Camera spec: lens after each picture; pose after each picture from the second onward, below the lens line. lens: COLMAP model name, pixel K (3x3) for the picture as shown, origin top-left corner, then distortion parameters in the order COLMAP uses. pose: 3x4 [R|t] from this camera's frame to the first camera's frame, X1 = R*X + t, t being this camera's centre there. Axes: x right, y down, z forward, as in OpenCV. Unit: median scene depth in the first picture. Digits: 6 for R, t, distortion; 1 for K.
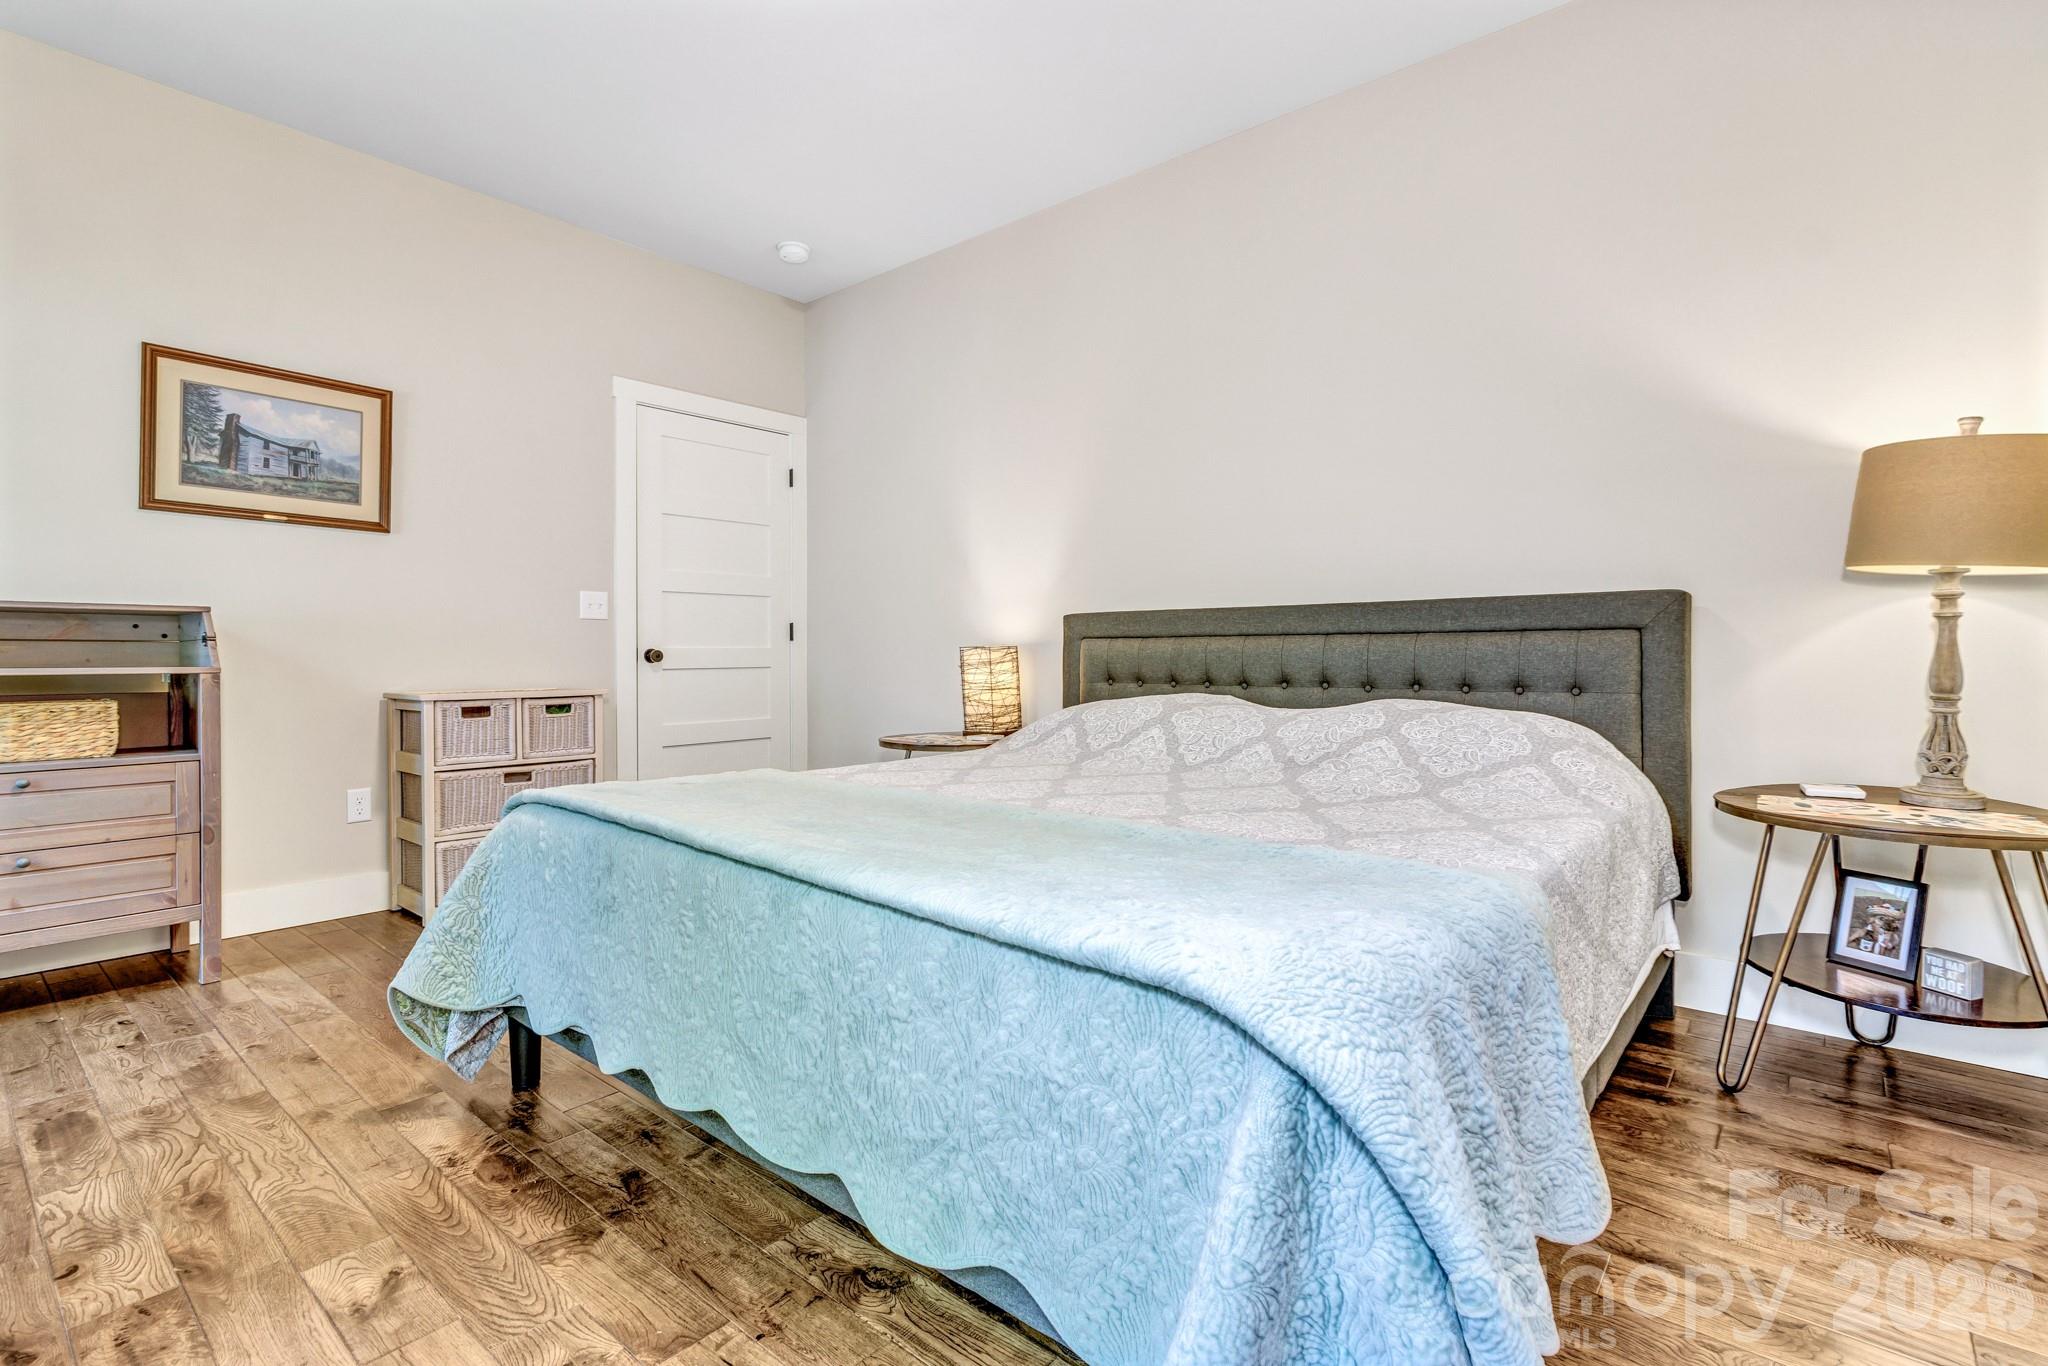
lens RADIAL K [[950.0, 0, 1035.1], [0, 950.0, 679.3], [0, 0, 1]] dist [-0.001584, 0.002633]
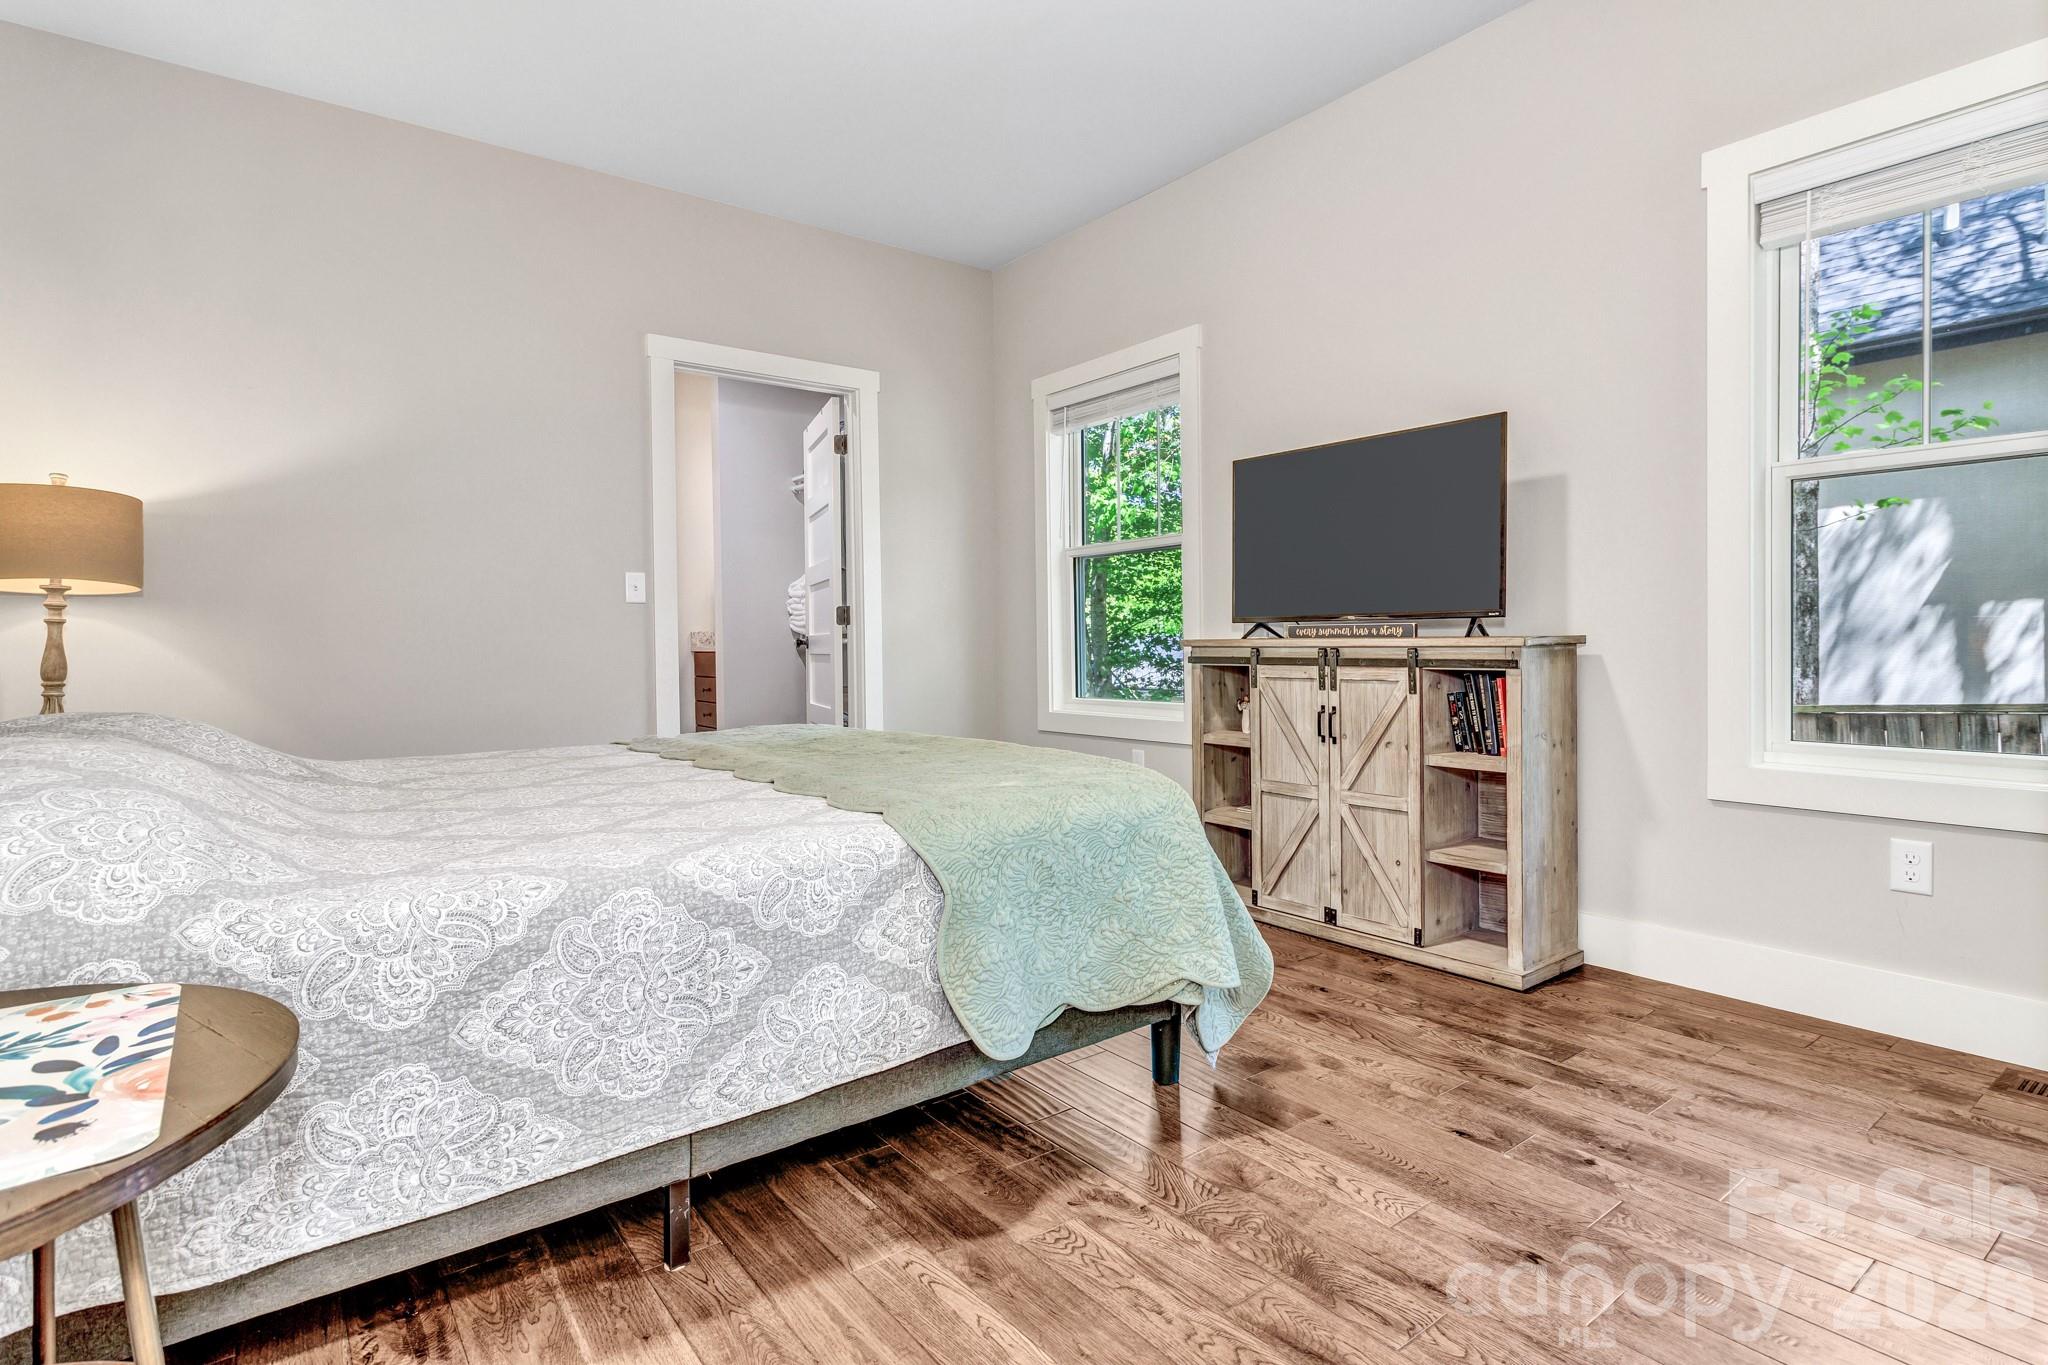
lens RADIAL K [[1004.2, 0, 1018.9], [0, 1004.2, 669.9], [0, 0, 1]] dist [0.001681, -0.001021]
pose [[-0.977117, 0.006198, 0.212613, -0.390103], [0.020589, 0.997637, 0.065541, -0.039443], [-0.211704, 0.068419, -0.974936, 1.284383]]
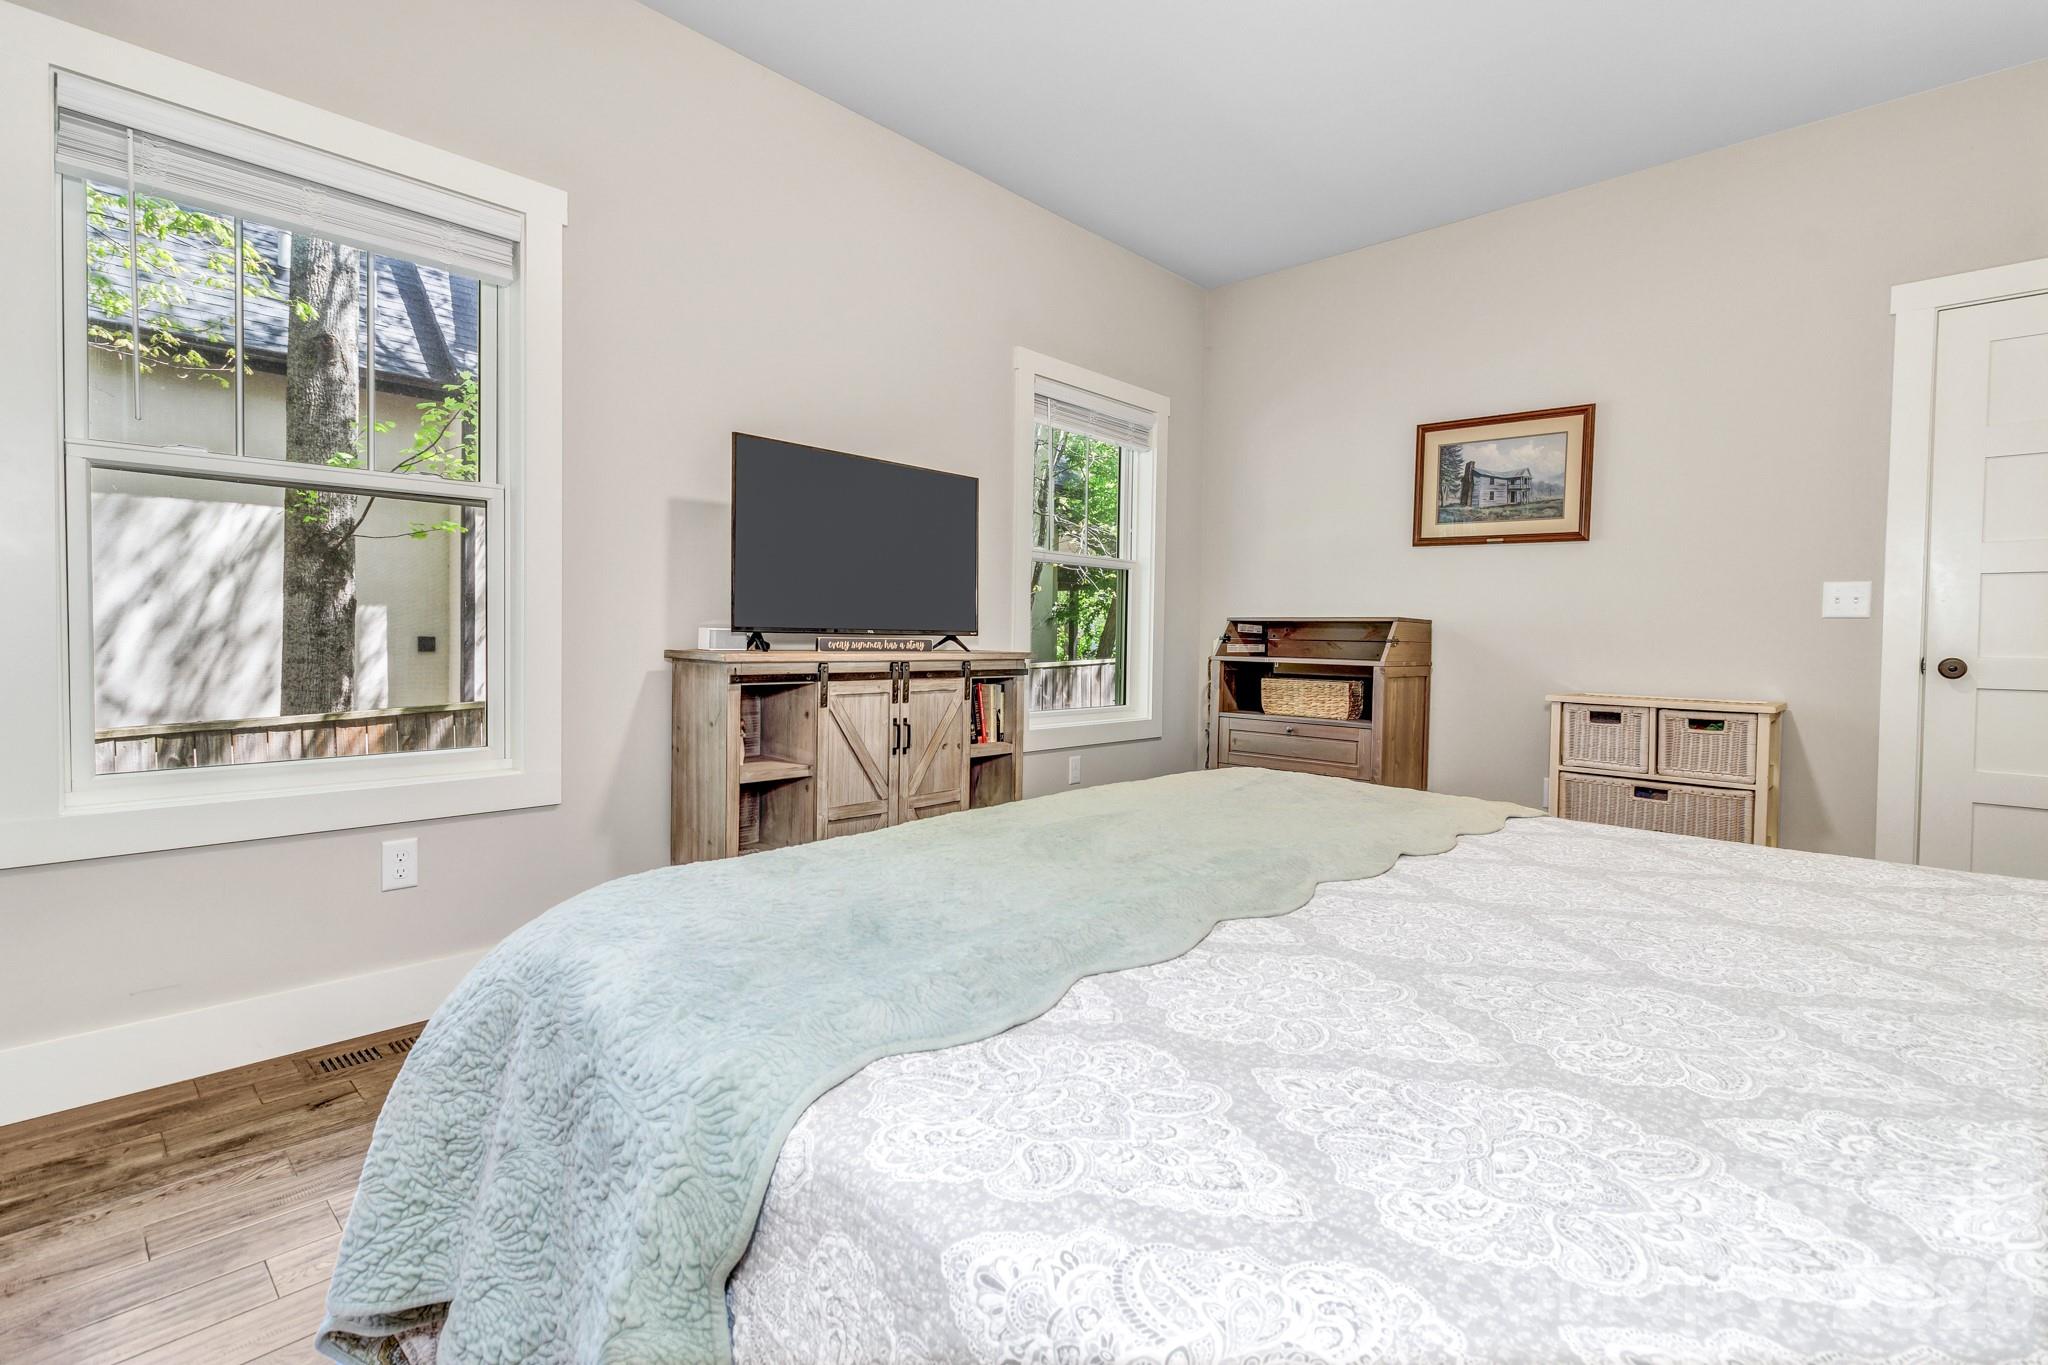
lens RADIAL K [[950.0, 0, 1020.7], [0, 950.0, 670.9], [0, 0, 1]] dist [-0.001584, 0.002633]
pose [[-0.060463, 0.036272, -0.997511, 0.432826], [-0.045807, 0.998186, 0.039073, -0.024735], [0.997119, 0.048056, -0.058692, 0.475863]]
